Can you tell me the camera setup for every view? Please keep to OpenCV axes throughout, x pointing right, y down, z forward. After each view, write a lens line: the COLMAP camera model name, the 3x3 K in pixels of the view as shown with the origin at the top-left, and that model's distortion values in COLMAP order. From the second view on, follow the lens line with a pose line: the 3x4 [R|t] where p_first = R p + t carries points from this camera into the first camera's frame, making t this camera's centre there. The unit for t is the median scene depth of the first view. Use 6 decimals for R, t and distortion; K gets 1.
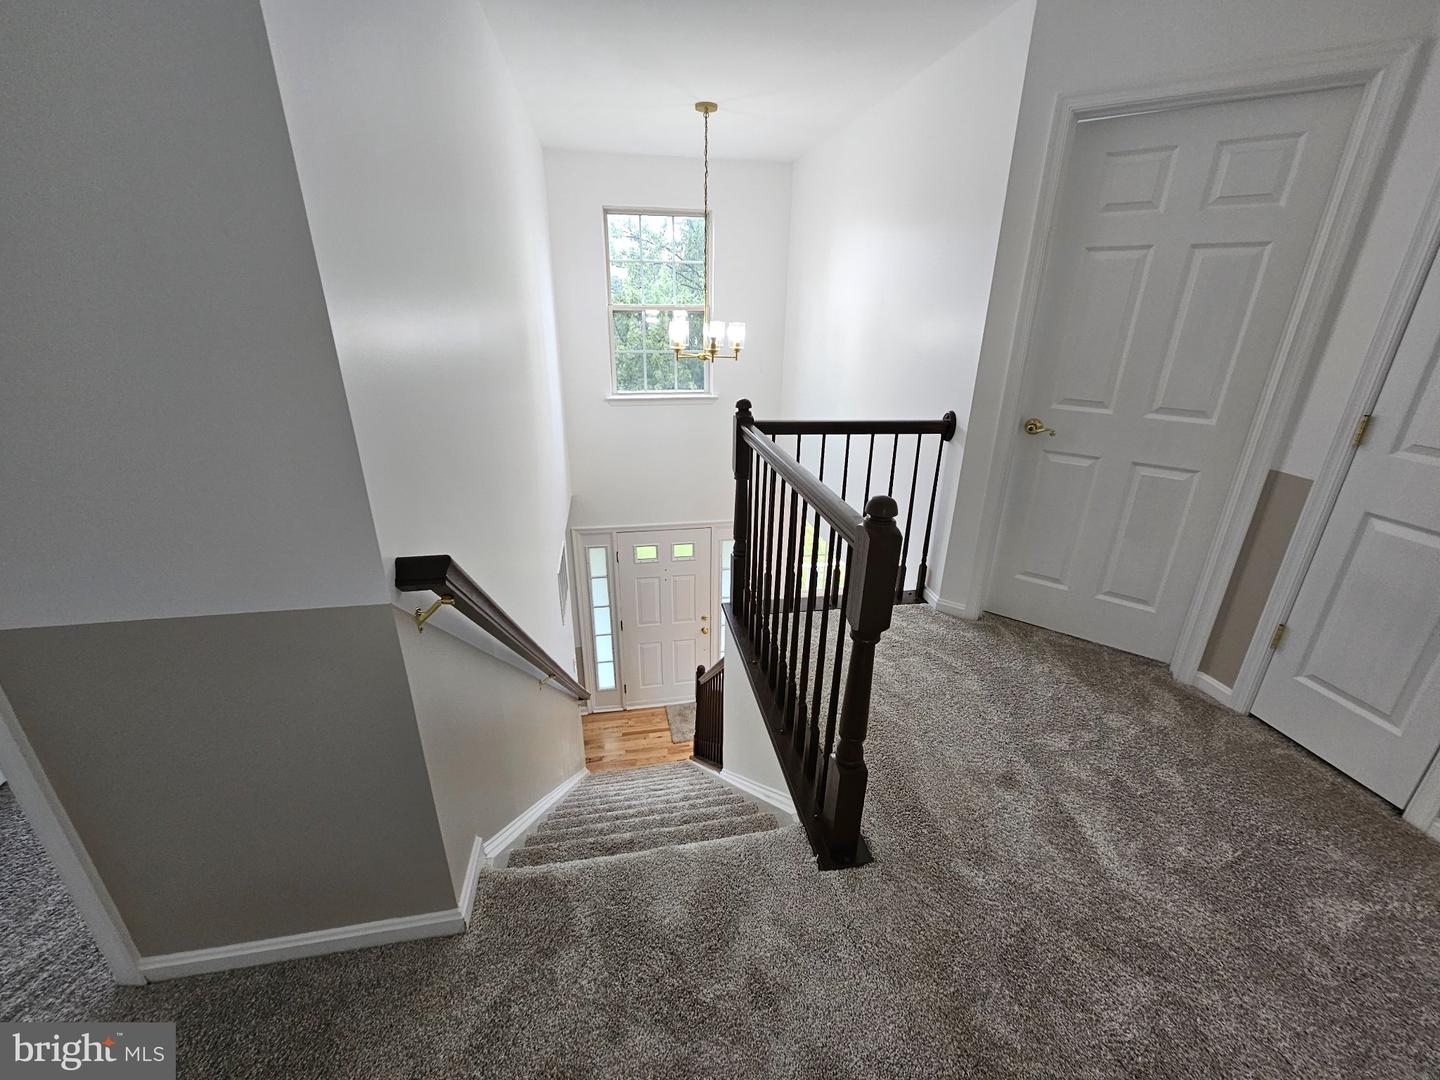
lens RADIAL K [[583.8, 0, 720.1], [0, 583.8, 524.7], [0, 0, 1]] dist [0.001450, -0.001455]
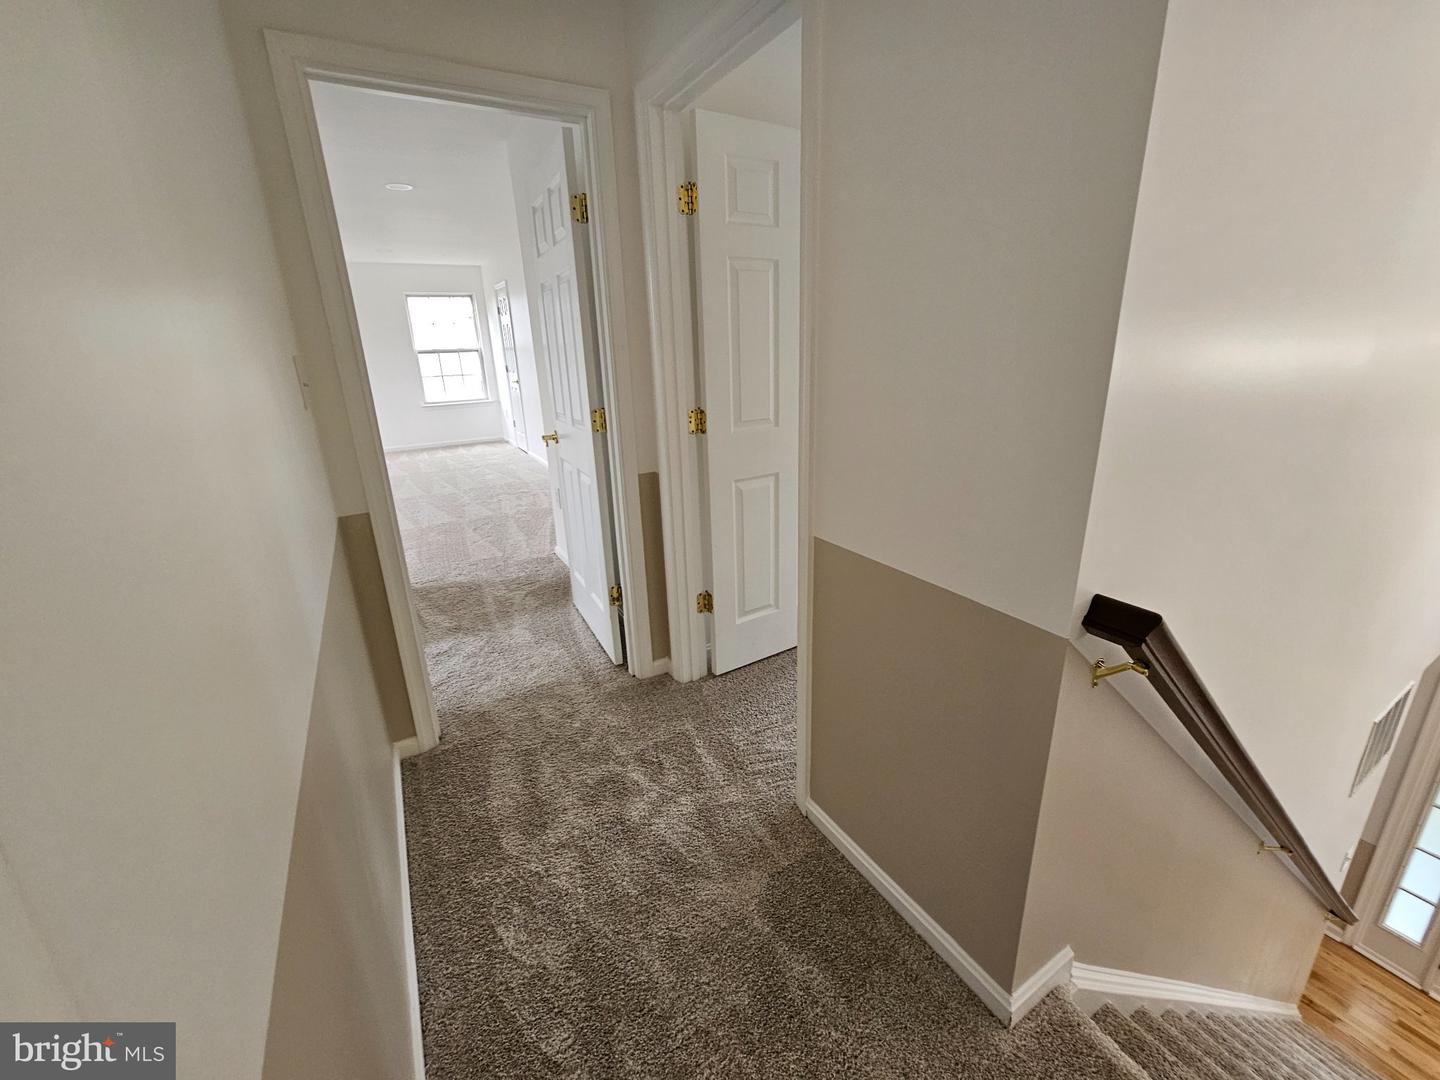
lens RADIAL K [[583.8, 0, 720.4], [0, 583.8, 525.4], [0, 0, 1]] dist [0.001450, -0.001455]
pose [[0.344002, 0.259282, -0.902461, 0.001119], [-0.304214, 0.940053, 0.154121, -0.000518], [0.888322, 0.221524, 0.402258, 0.051436]]
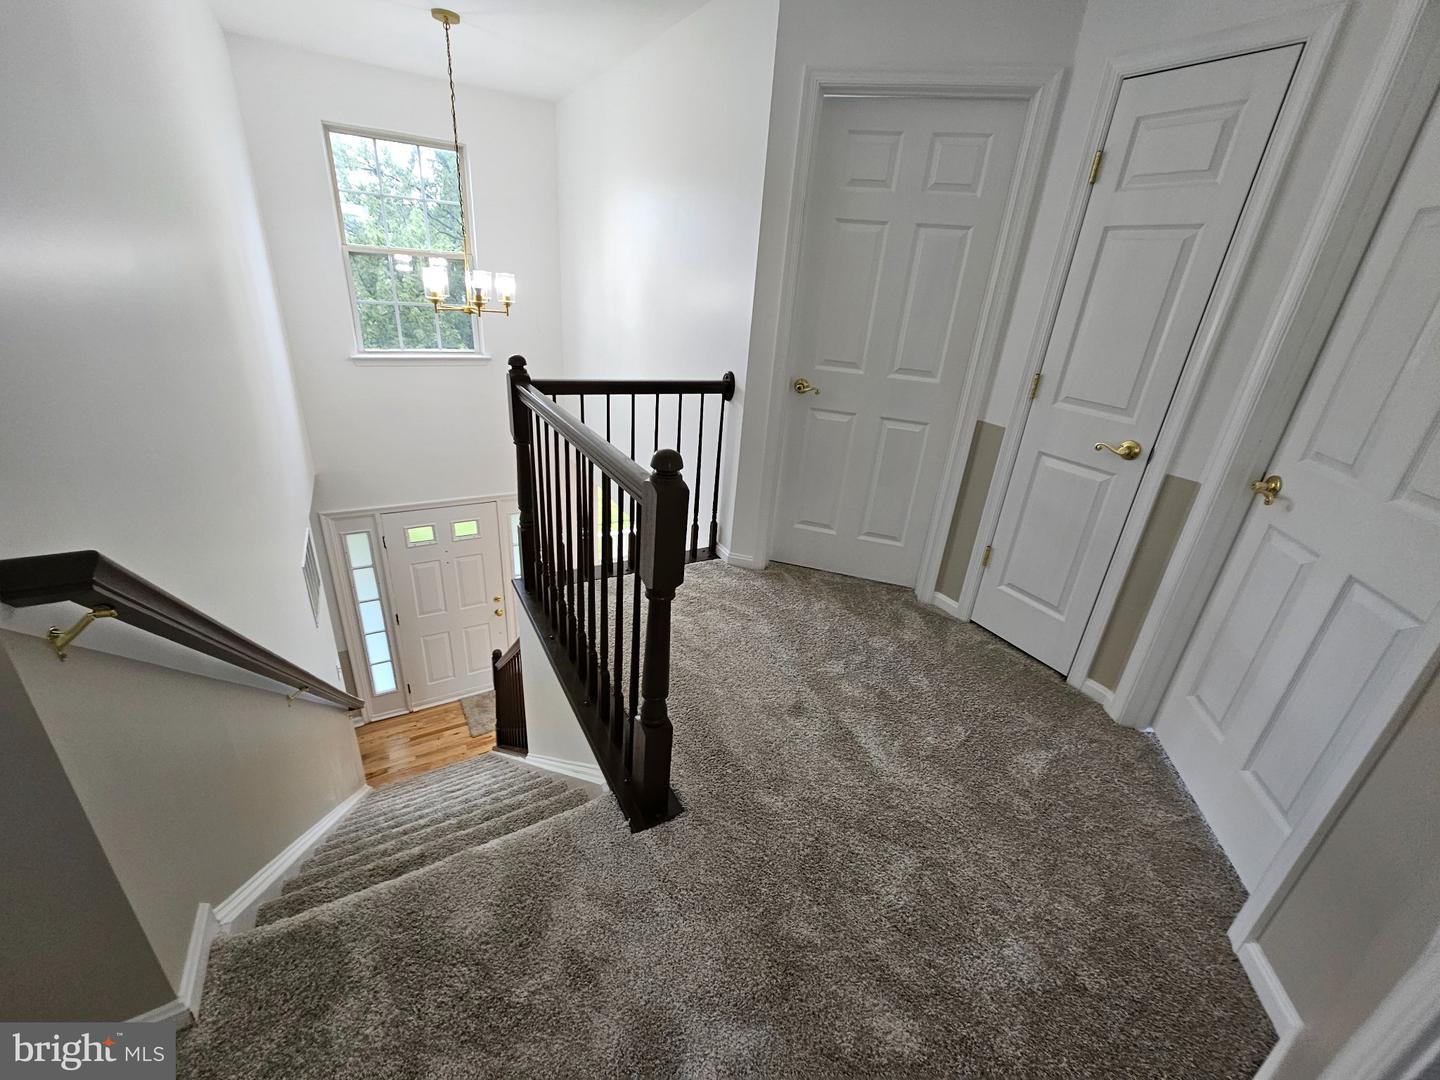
lens RADIAL K [[583.8, 0, 720.4], [0, 583.8, 524.6], [0, 0, 1]] dist [0.001450, -0.001455]
pose [[0.938988, -0.079351, 0.334672, 0.010150], [0.061591, 0.996088, 0.063366, 0.008067], [-0.338391, -0.038887, 0.940202, 0.018904]]
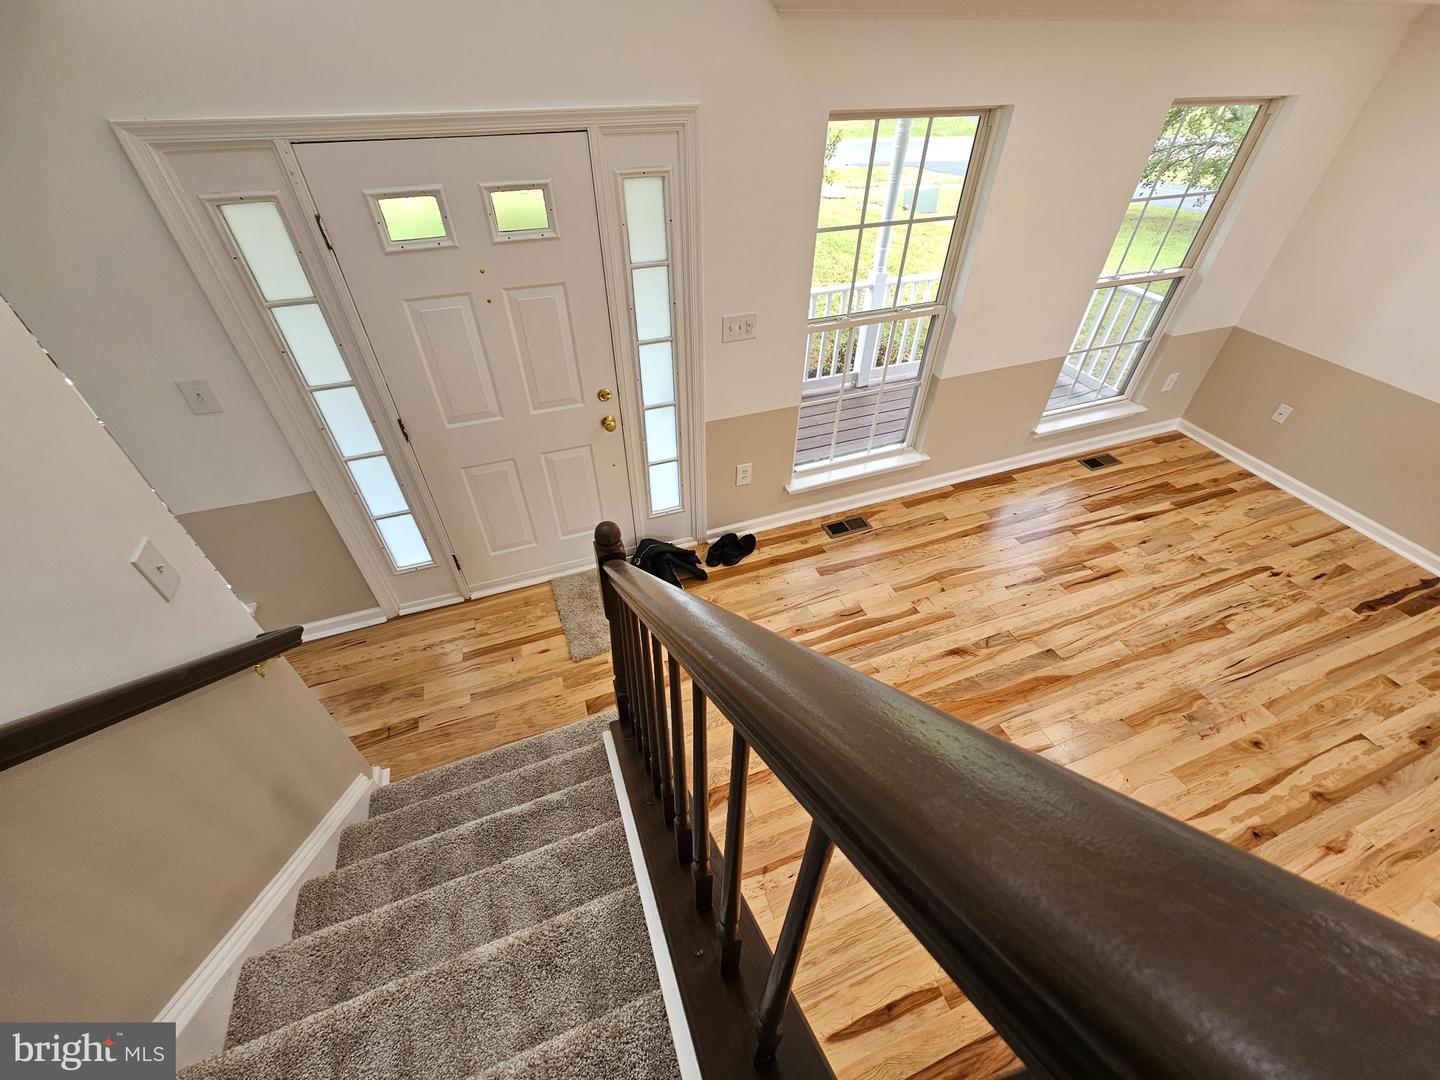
lens RADIAL K [[583.8, 0, 718.4], [0, 583.8, 536.8], [0, 0, 1]] dist [0.001450, -0.001455]
pose [[0.985018, -0.118406, 0.125381, -0.018915], [0.065876, 0.930250, 0.360965, 0.204831], [-0.159376, -0.347298, 0.924112, 1.048135]]
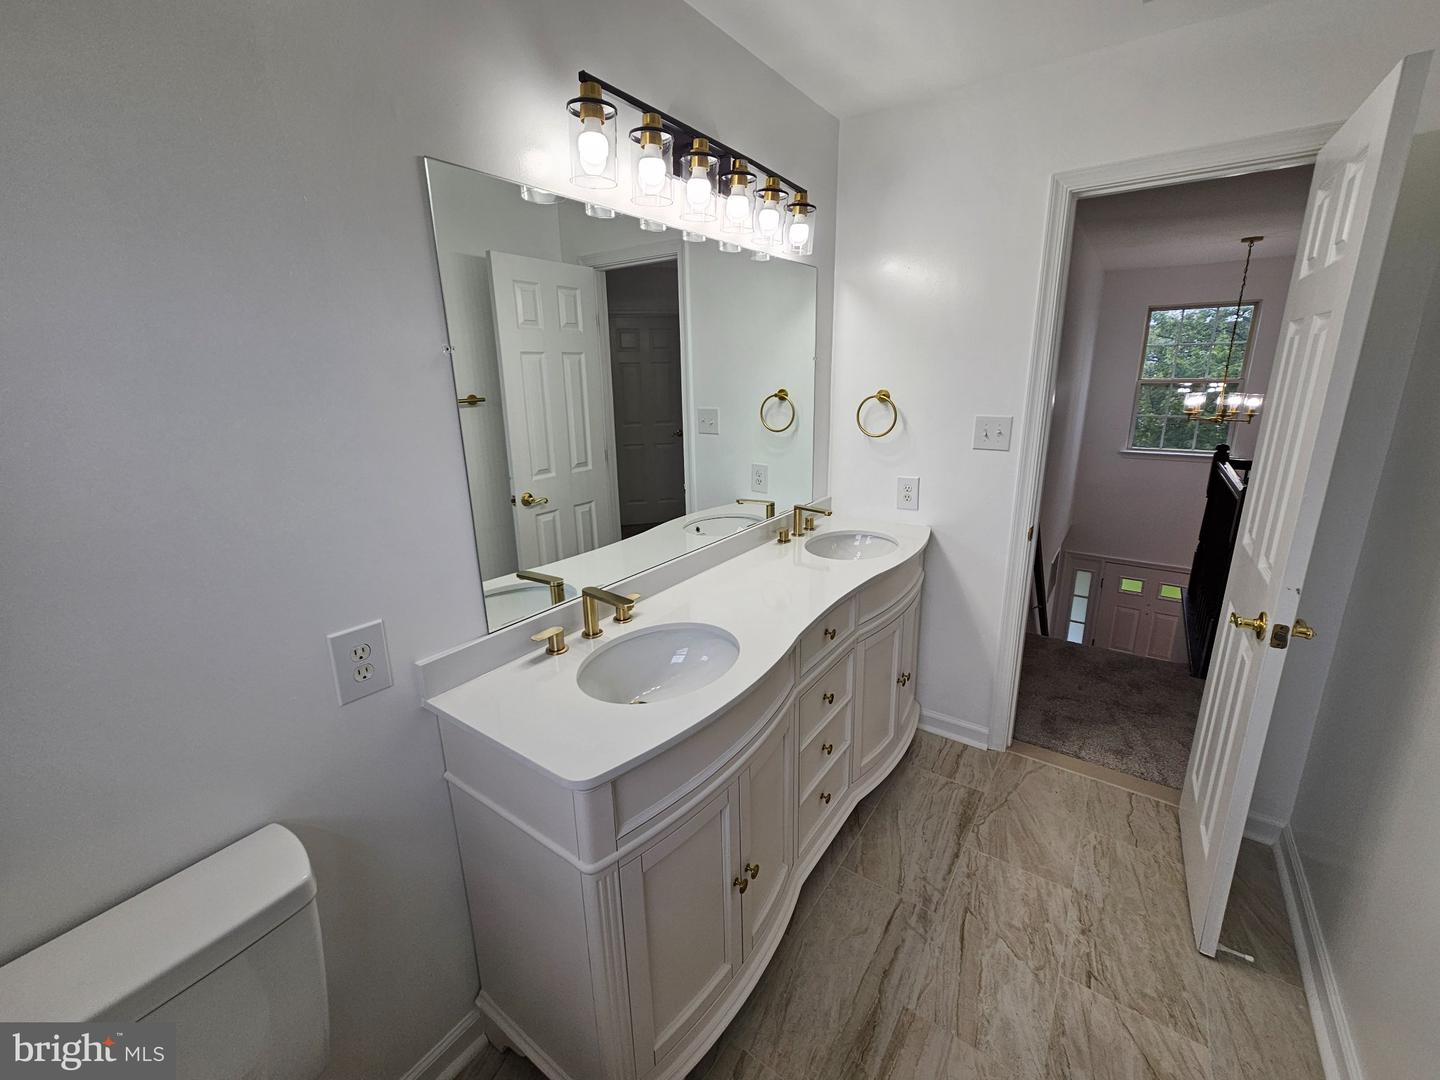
lens RADIAL K [[583.8, 0, 736.1], [0, 583.8, 520.5], [0, 0, 1]] dist [0.001450, -0.001455]
pose [[0.709663, 0.156514, -0.686936, 0.166976], [-0.232977, 0.972294, -0.019154, 0.230455], [0.664906, 0.173633, 0.726465, -0.691025]]
